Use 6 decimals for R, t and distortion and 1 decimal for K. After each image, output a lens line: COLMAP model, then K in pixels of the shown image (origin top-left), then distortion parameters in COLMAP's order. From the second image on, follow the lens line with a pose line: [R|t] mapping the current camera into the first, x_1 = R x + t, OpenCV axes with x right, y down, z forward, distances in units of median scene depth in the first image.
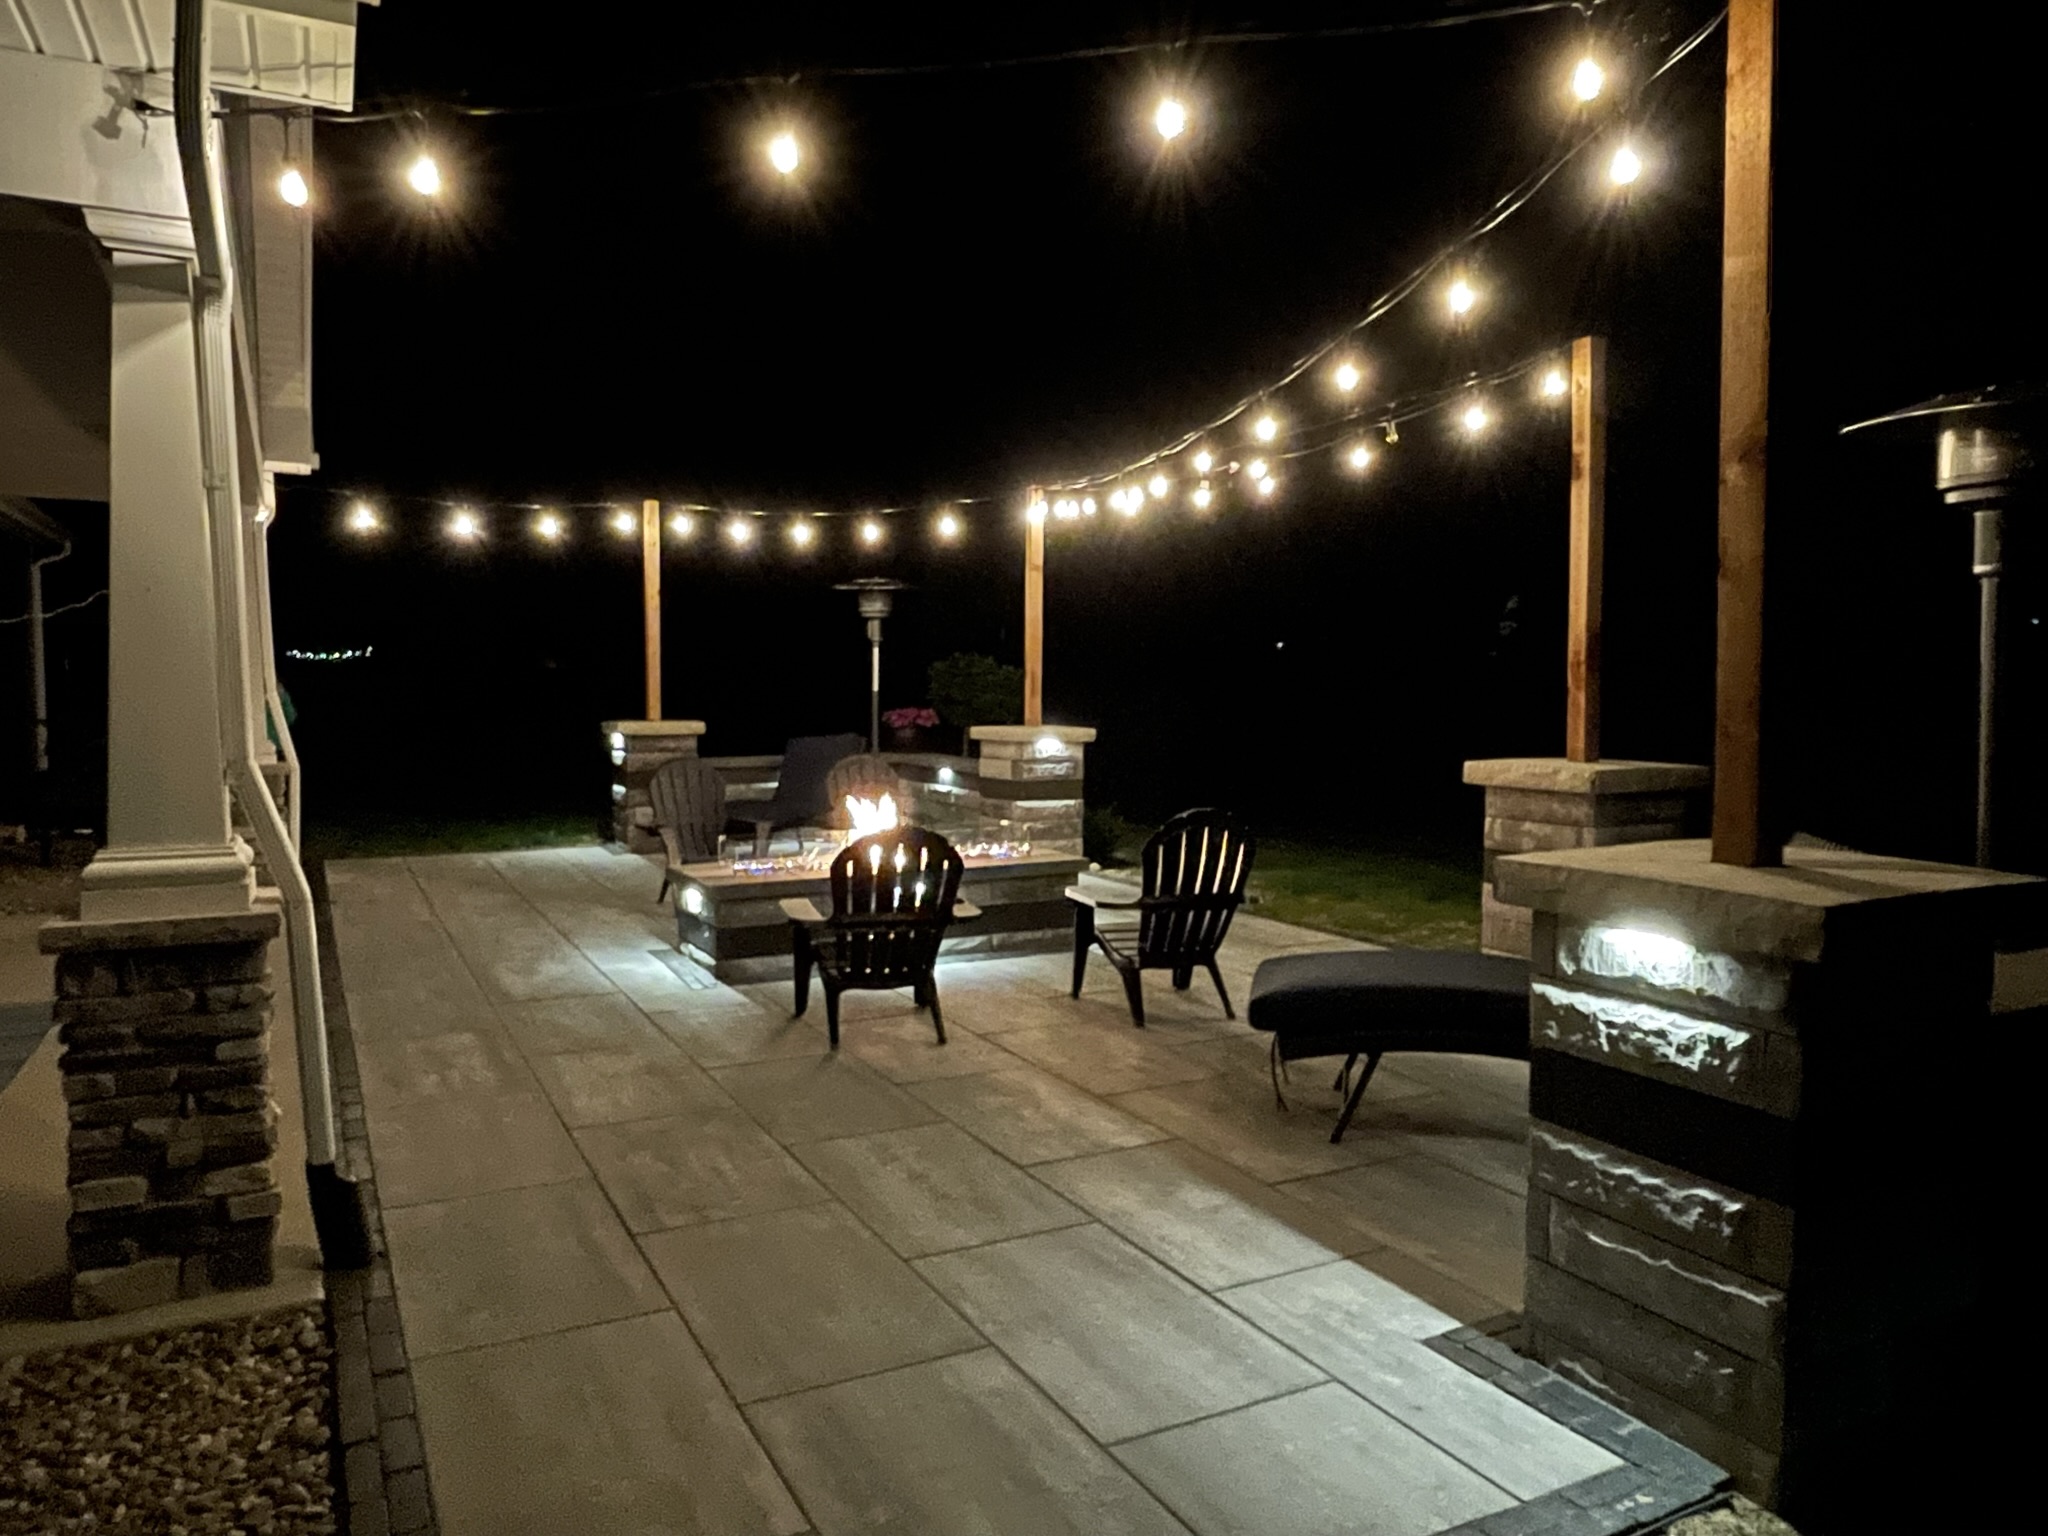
lens RADIAL K [[1369.9, 0, 1015.9], [0, 1369.9, 776.1], [0, 0, 1]] dist [-0.005175, -0.000992]
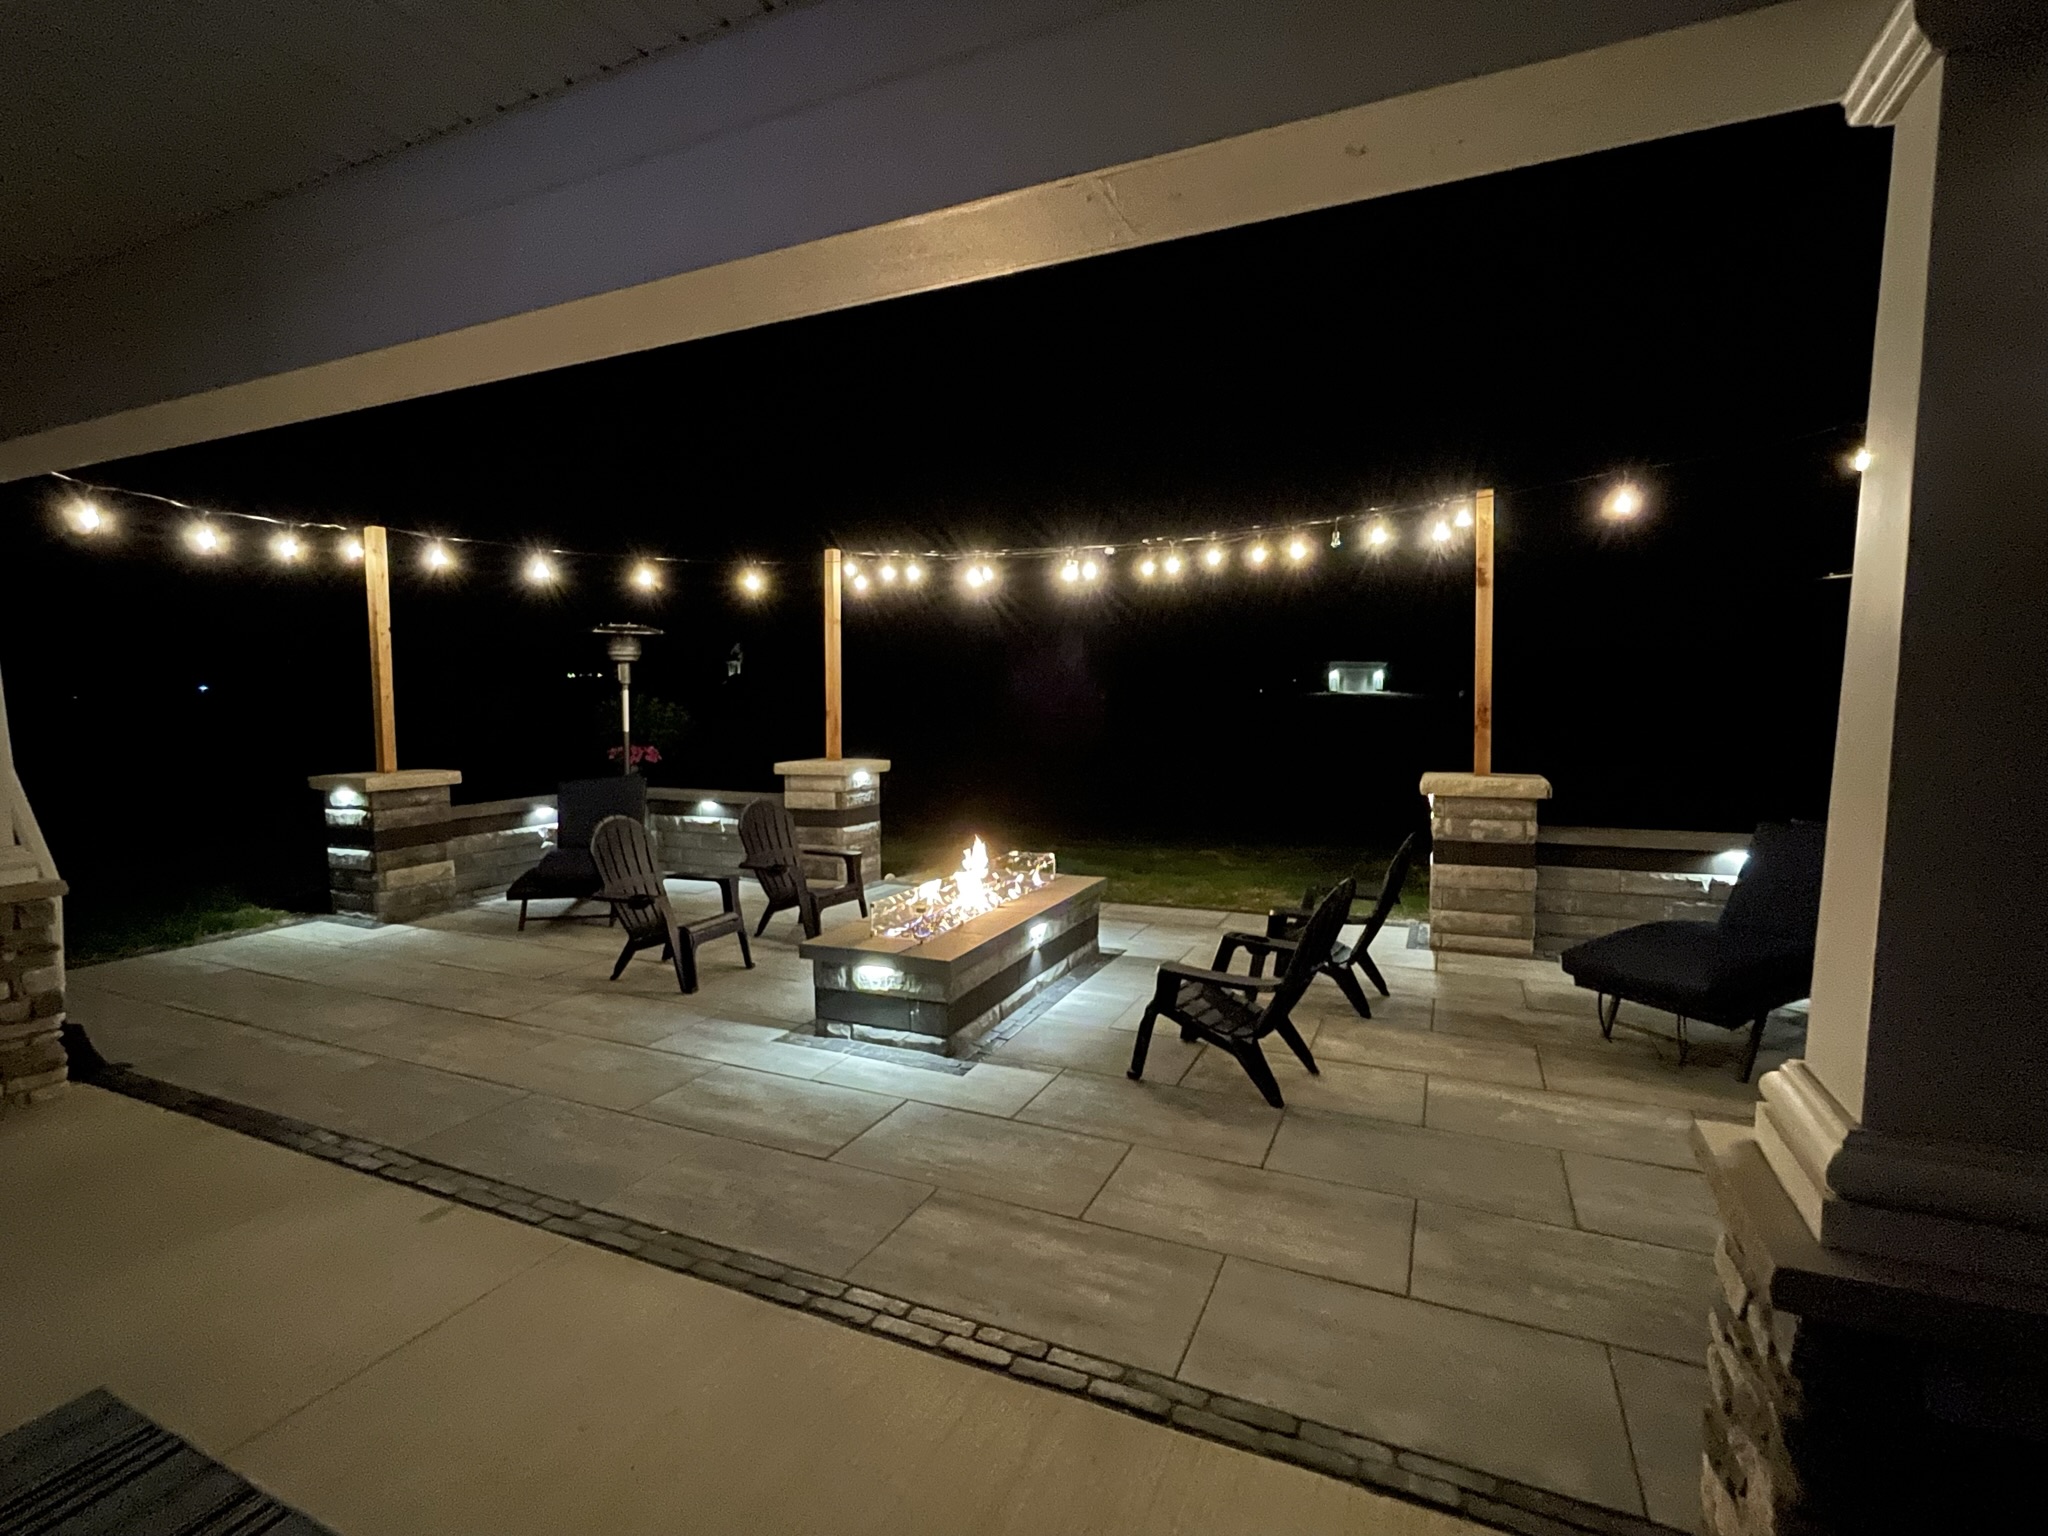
lens RADIAL K [[952.7, 0, 1022.7], [0, 952.7, 757.7], [0, 0, 1]] dist [0.002910, 0.000193]
pose [[0.788141, -0.043187, 0.613977, -0.353720], [0.051048, 0.998685, 0.004718, -0.034769], [-0.613374, 0.027624, 0.789310, 0.280921]]
